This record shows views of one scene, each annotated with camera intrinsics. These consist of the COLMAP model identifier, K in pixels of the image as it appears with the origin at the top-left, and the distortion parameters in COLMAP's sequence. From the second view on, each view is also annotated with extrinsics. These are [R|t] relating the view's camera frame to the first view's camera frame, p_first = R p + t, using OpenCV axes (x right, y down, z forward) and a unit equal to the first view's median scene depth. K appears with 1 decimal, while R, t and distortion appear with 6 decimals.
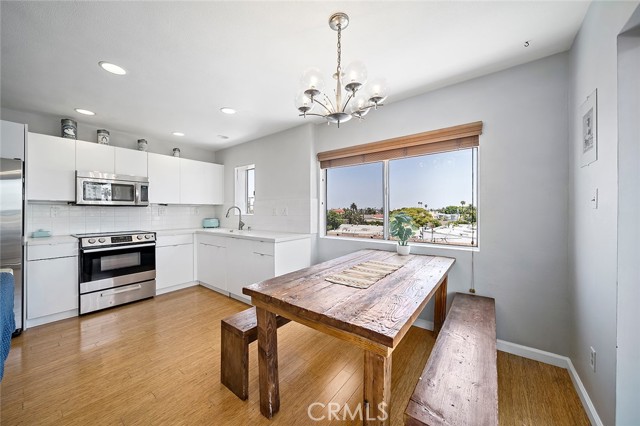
lens RADIAL K [[231.2, 0, 313.2], [0, 231.2, 211.9], [0, 0, 1]] dist [0.005465, -0.001387]
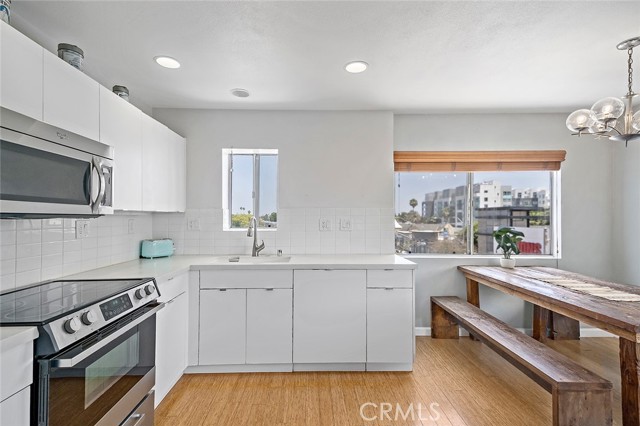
lens RADIAL K [[295.0, 0, 310.8], [0, 295.0, 215.5], [0, 0, 1]] dist [0.024666, -0.005203]
pose [[0.776816, 0.006536, 0.629694, -0.827779], [0.000624, 0.999938, -0.011150, -0.022252], [-0.629727, 0.009055, 0.776764, 0.396667]]
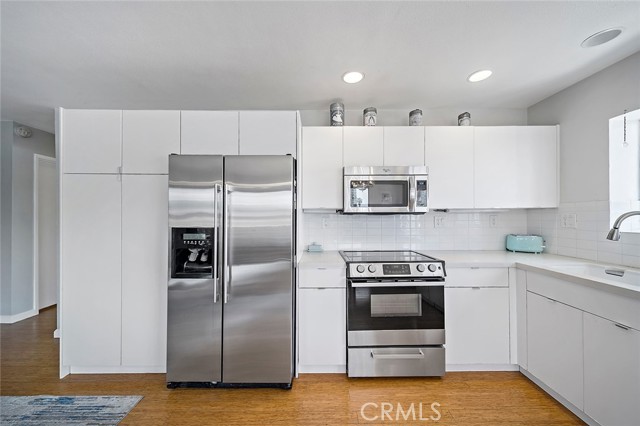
lens RADIAL K [[231.2, 0, 321.2], [0, 231.2, 215.7], [0, 0, 1]] dist [0.005465, -0.001387]
pose [[0.623802, -0.000007, -0.781583, -0.443418], [0.001831, 0.999997, 0.001453, -0.022128], [0.781581, -0.002337, 0.623800, 0.438661]]
